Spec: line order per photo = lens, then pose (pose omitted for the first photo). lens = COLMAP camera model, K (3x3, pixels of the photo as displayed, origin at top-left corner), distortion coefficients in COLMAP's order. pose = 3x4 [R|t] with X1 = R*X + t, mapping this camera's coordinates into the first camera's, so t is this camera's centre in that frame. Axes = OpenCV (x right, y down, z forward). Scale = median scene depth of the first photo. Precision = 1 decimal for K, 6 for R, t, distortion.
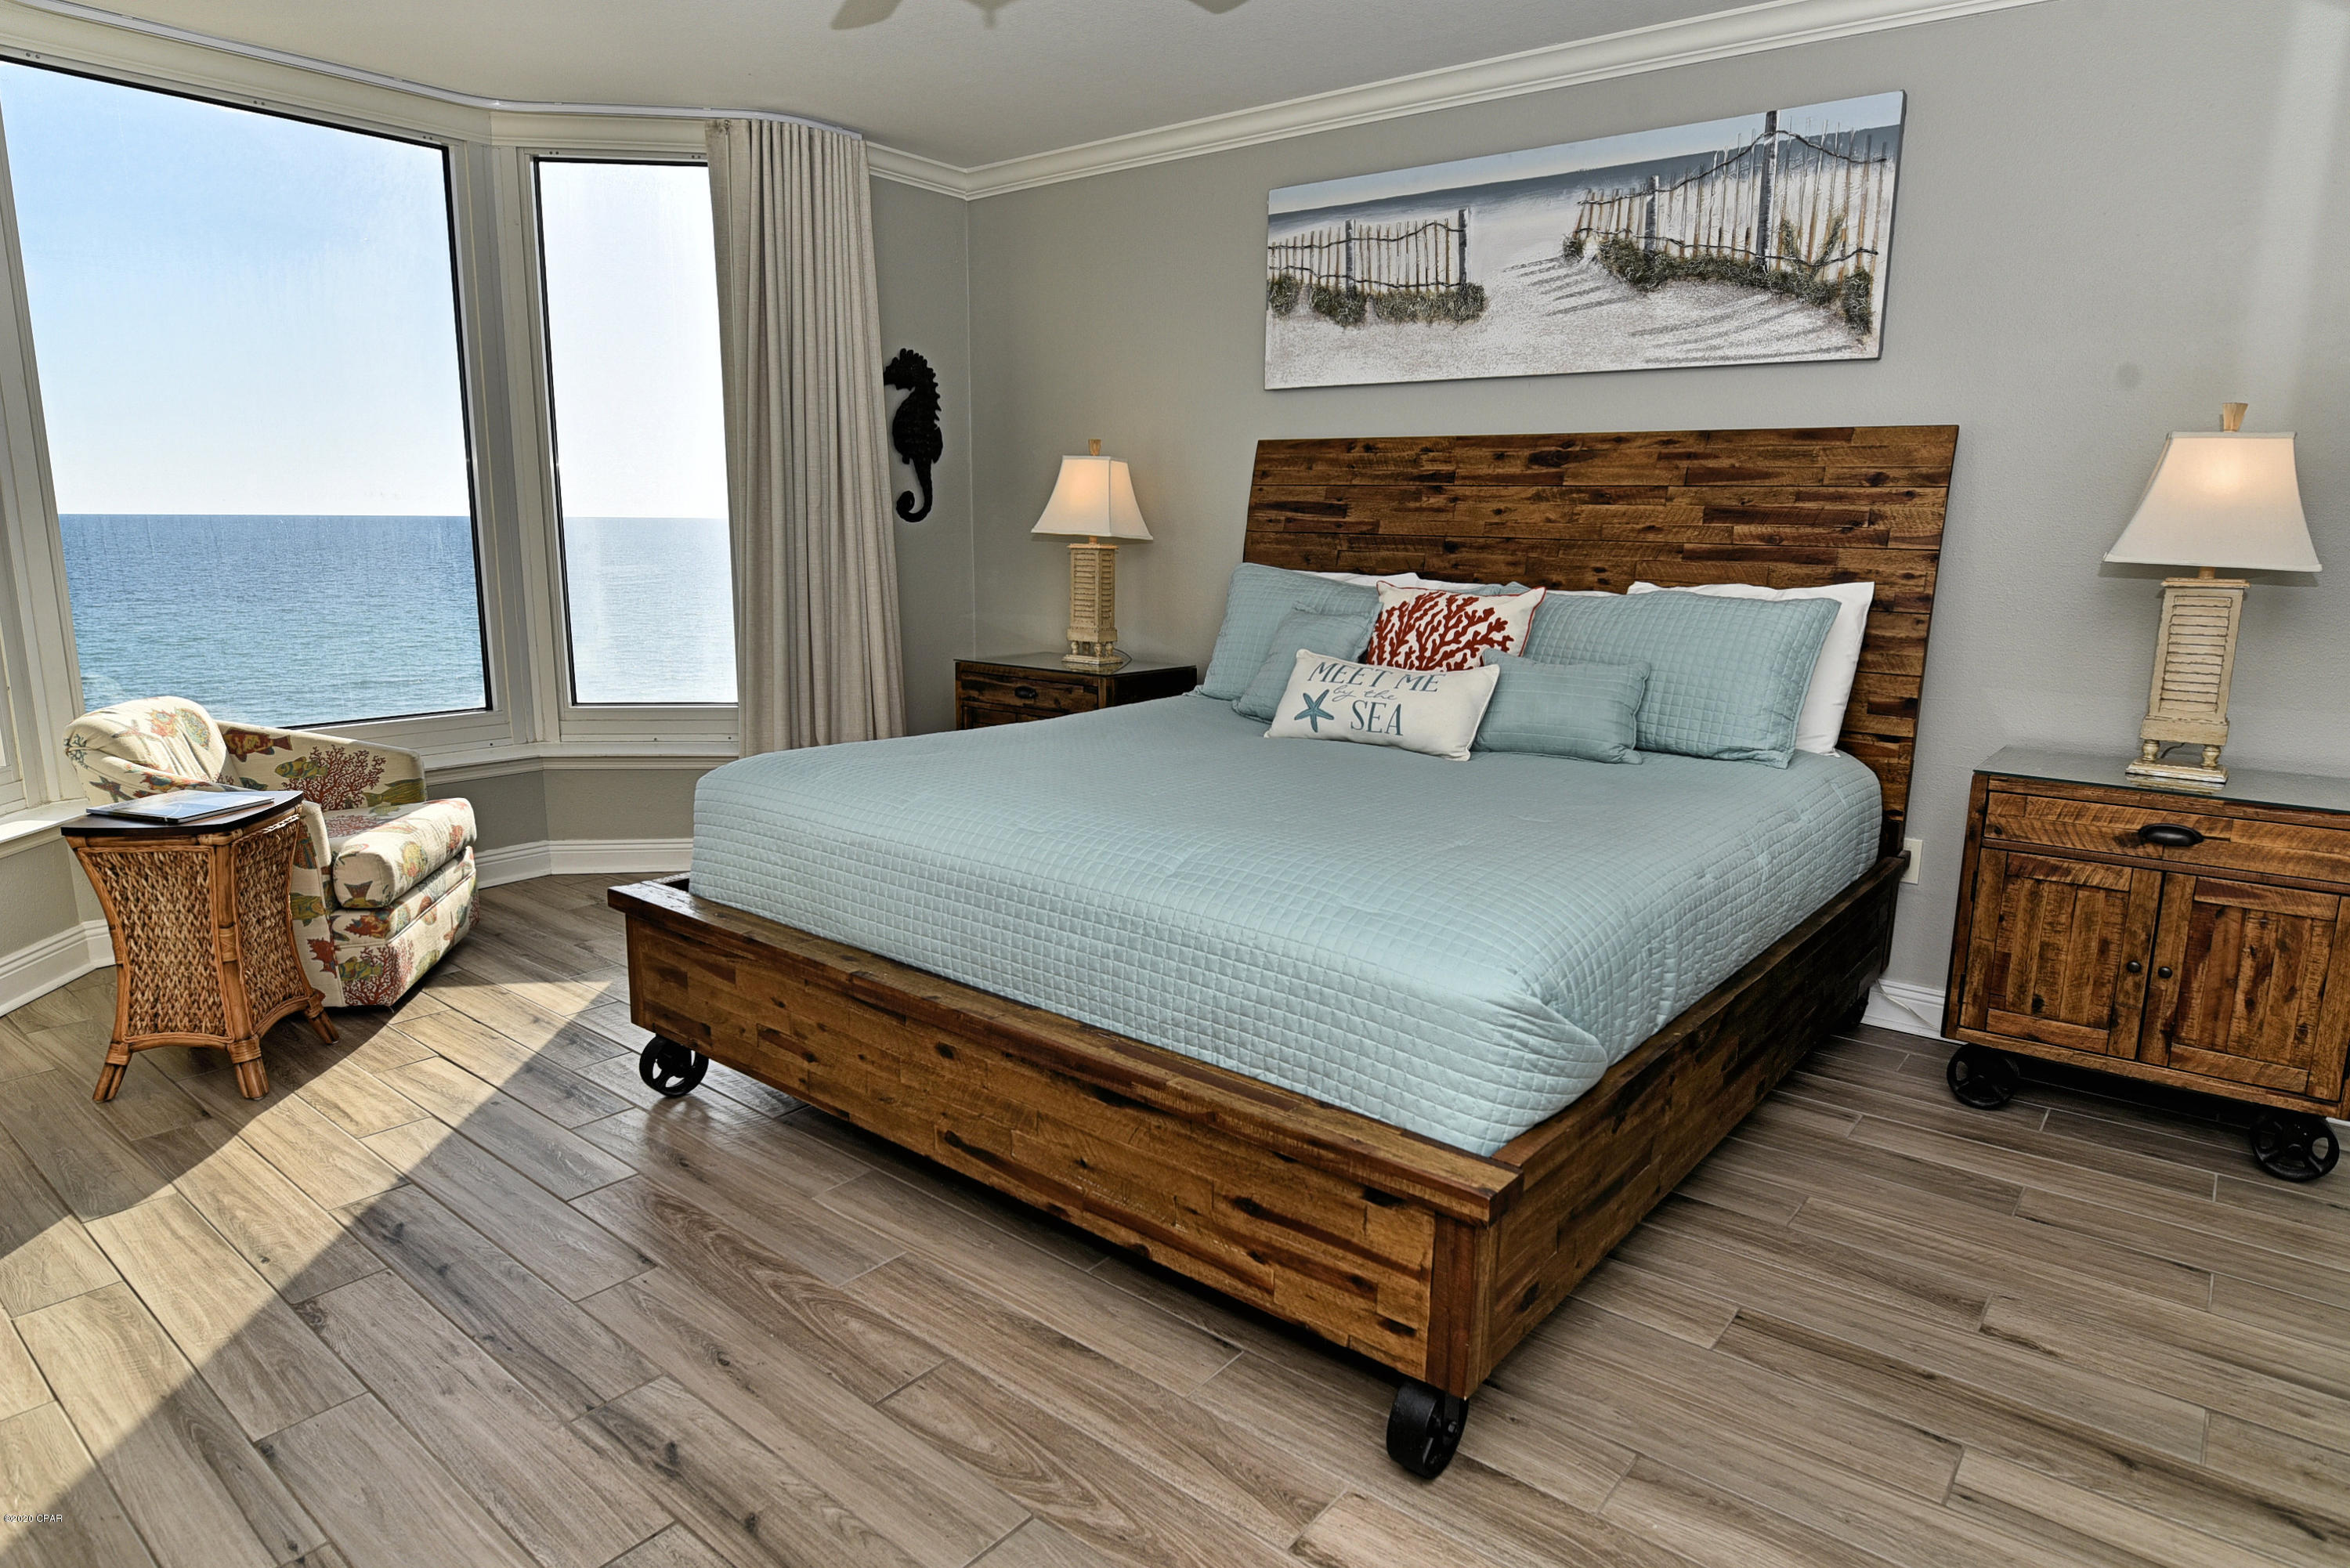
lens RADIAL K [[1355.5, 0, 1176.3], [0, 1355.5, 791.6], [0, 0, 1]] dist [-0.020739, -0.000870]
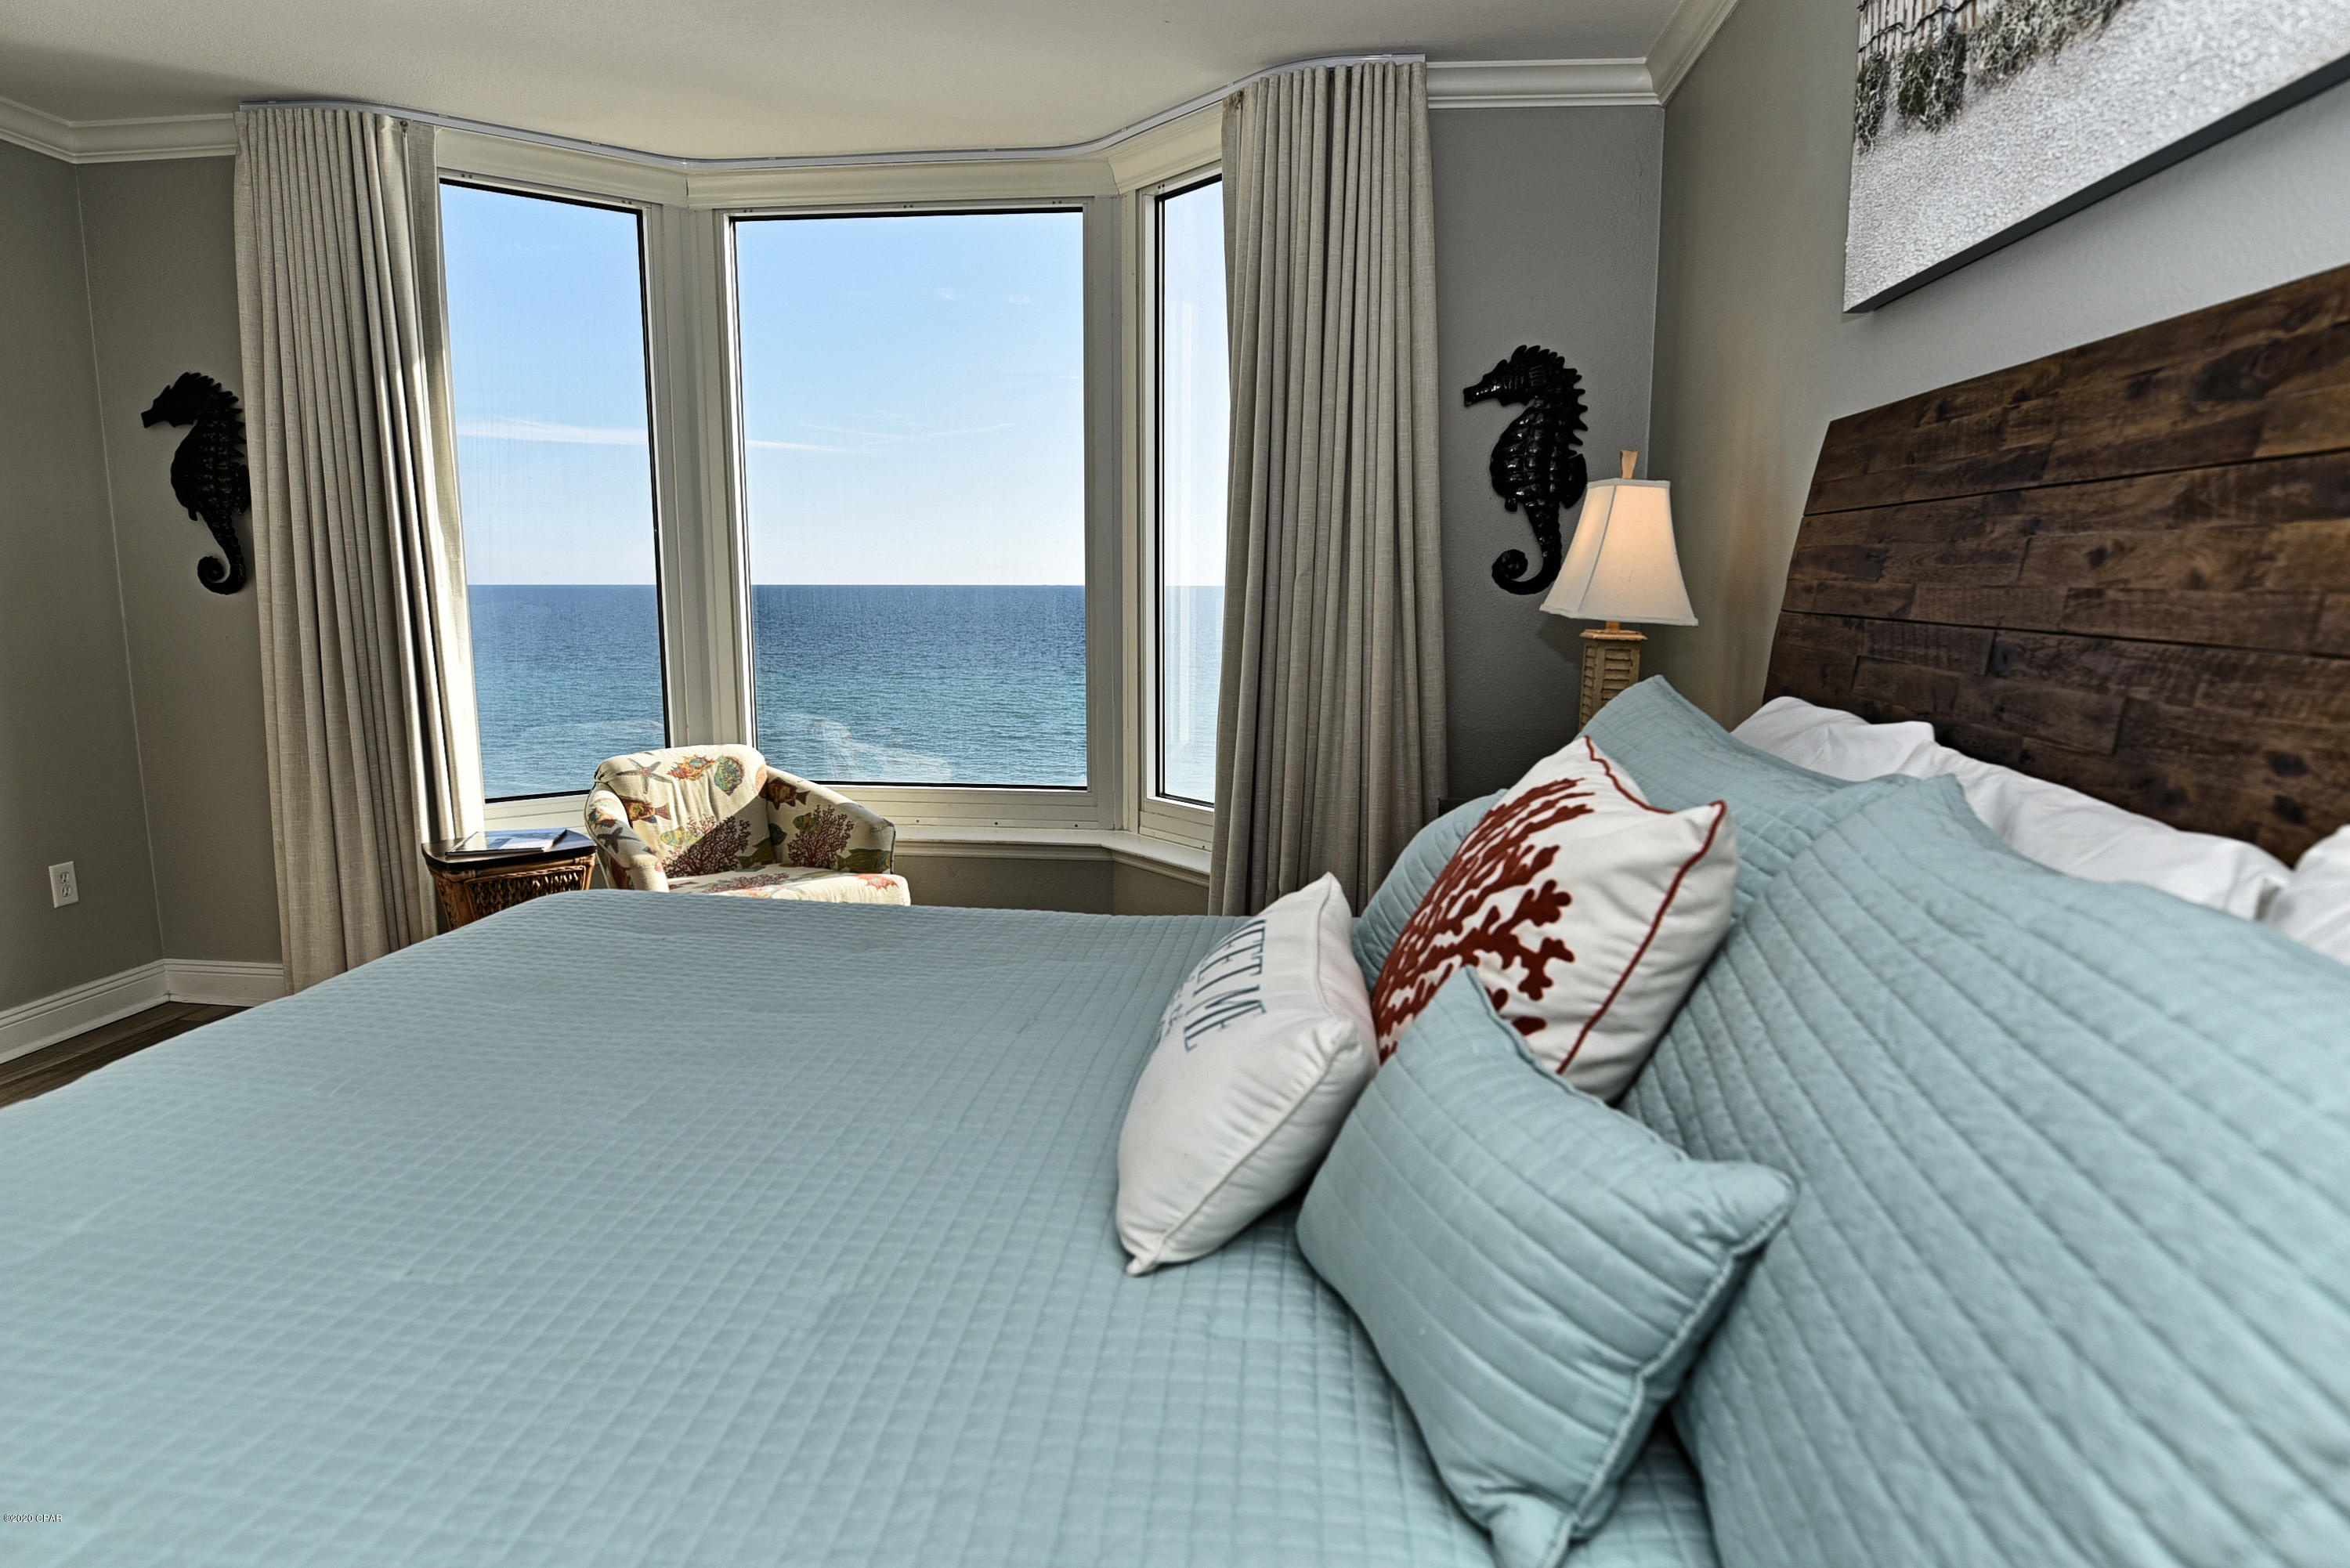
lens RADIAL K [[1354.3, 0, 1175.0], [0, 1354.3, 784.0], [0, 0, 1]] dist [-0.017402, -0.000027]
pose [[0.534348, 0.114041, -0.837536, 0.439064], [-0.162825, 0.986187, 0.030399, -0.140181], [0.829434, 0.120128, 0.545535, 0.715206]]
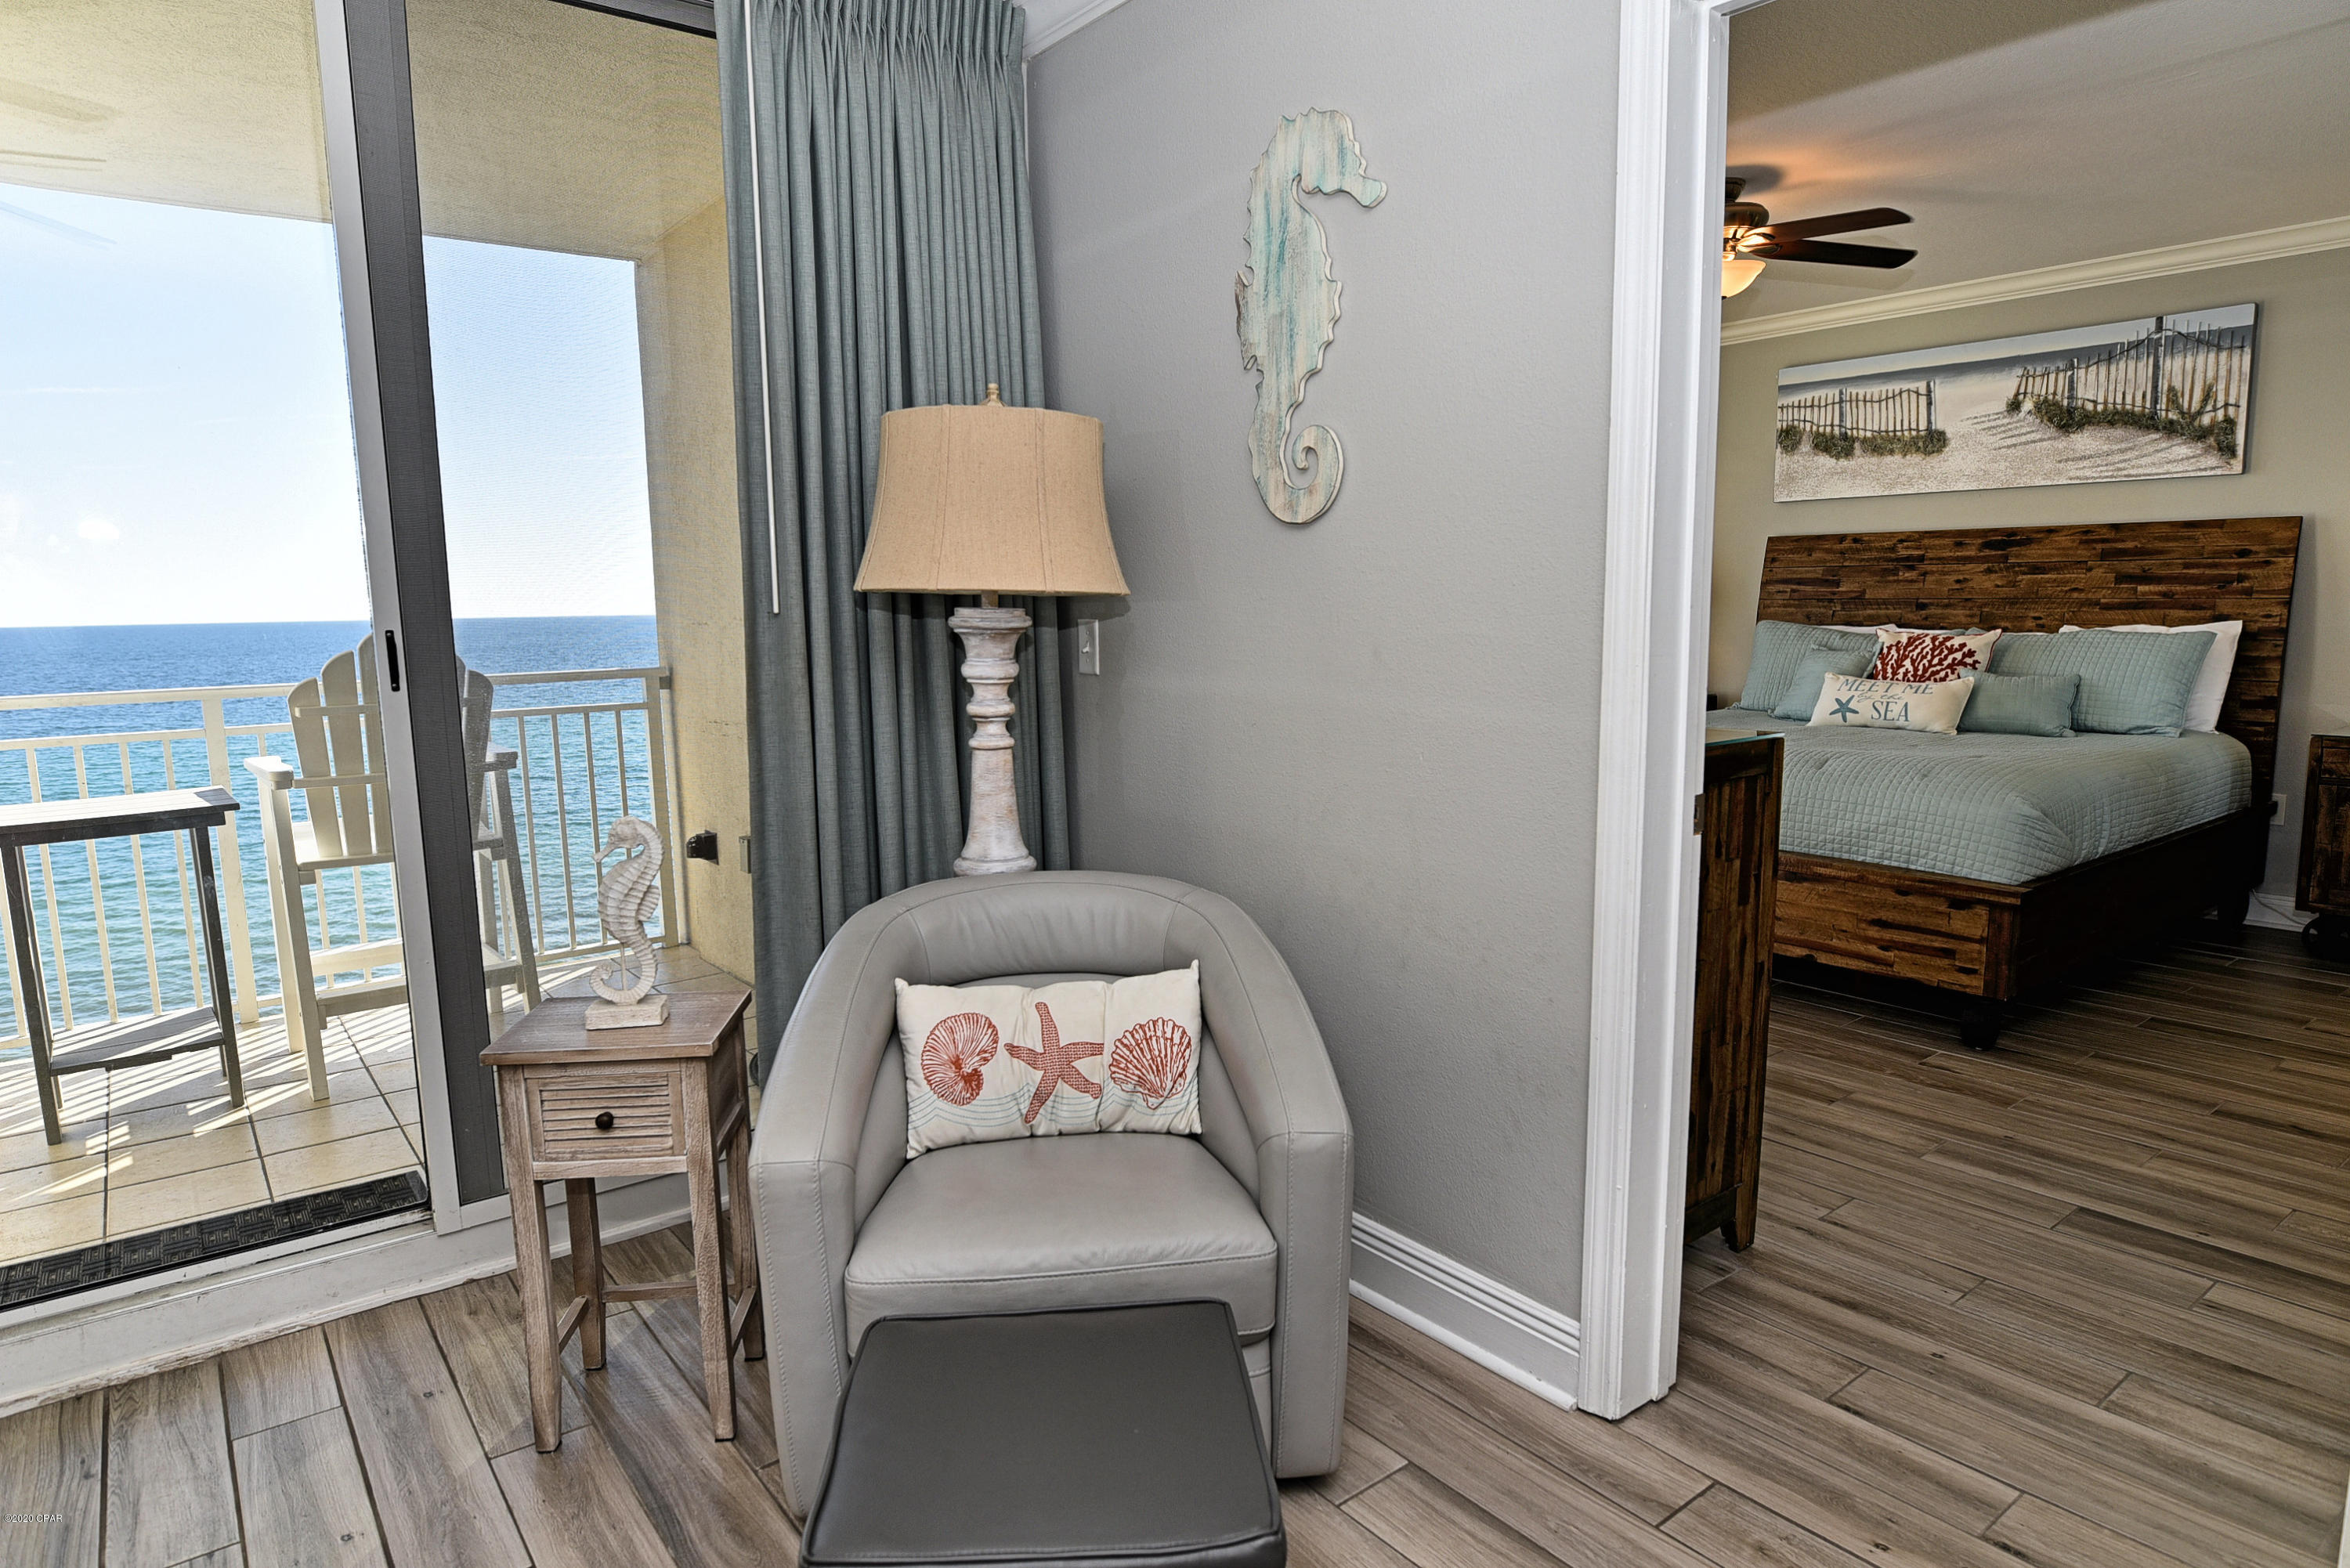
lens RADIAL K [[1357.0, 0, 1182.2], [0, 1357.0, 793.5], [0, 0, 1]] dist [-0.031453, 0.009647]
pose [[0.973799, 0.005936, -0.227332, -0.278262], [-0.019175, 0.998243, -0.056071, 0.135230], [0.226600, 0.058961, 0.972202, -0.664487]]
